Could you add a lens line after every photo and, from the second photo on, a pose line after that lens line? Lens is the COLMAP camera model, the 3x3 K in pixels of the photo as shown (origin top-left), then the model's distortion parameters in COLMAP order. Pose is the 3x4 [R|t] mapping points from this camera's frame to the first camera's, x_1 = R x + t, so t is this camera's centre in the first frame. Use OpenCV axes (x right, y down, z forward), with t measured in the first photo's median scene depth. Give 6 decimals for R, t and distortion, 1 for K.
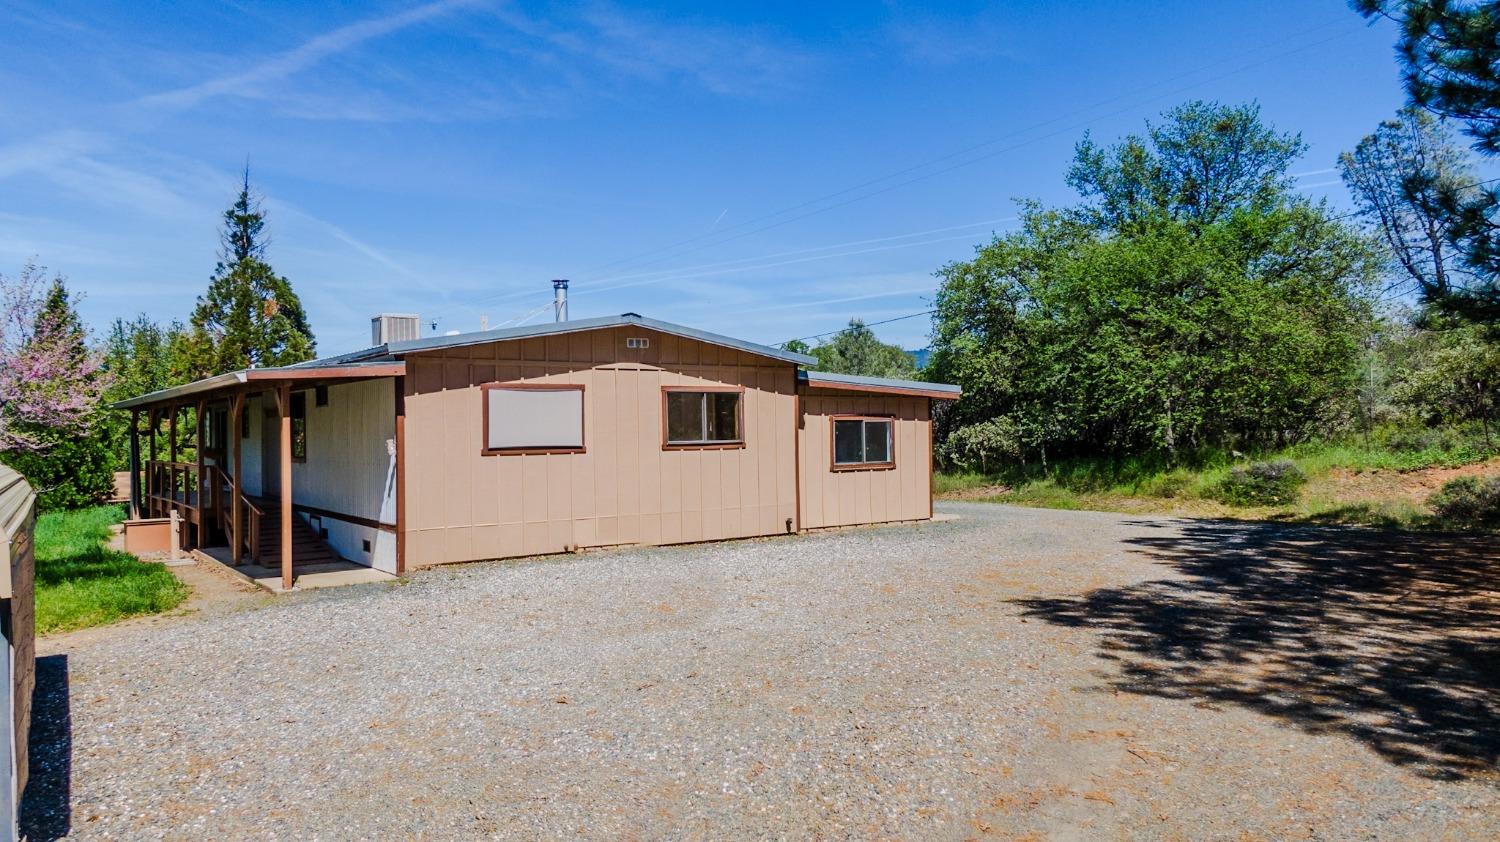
lens RADIAL K [[1094.9, 0, 750.0], [0, 1094.9, 421.0], [0, 0, 1]] dist [0.032035, -0.026979]
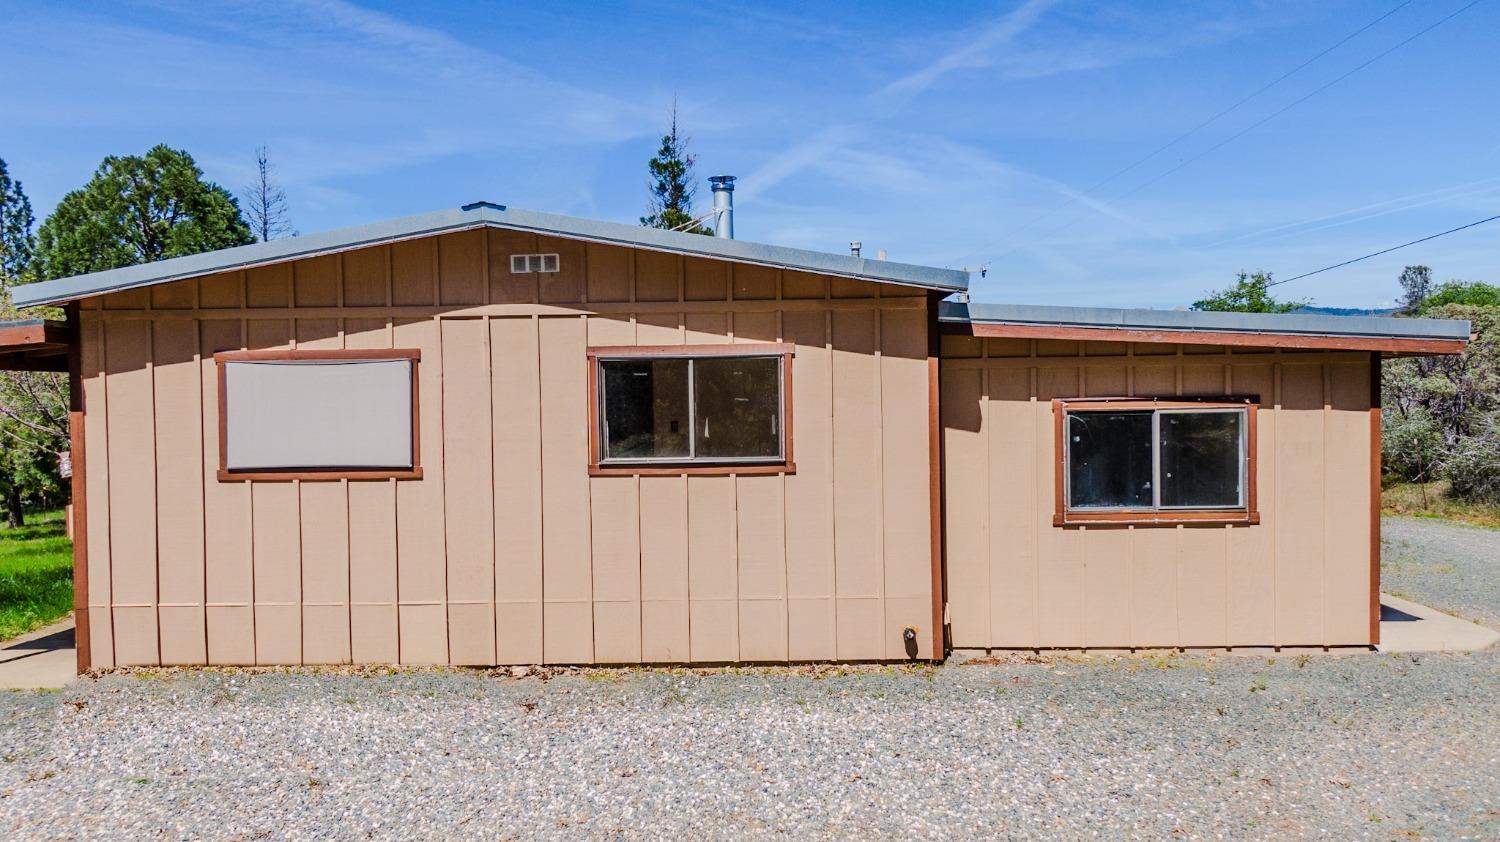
lens RADIAL K [[1094.9, 0, 750.0], [0, 1094.9, 421.0], [0, 0, 1]] dist [0.032035, -0.026979]
pose [[0.787388, 0.016015, -0.616249, 0.260939], [0.008504, 0.999285, 0.036835, -0.014732], [0.616399, -0.034244, 0.786689, 0.595606]]
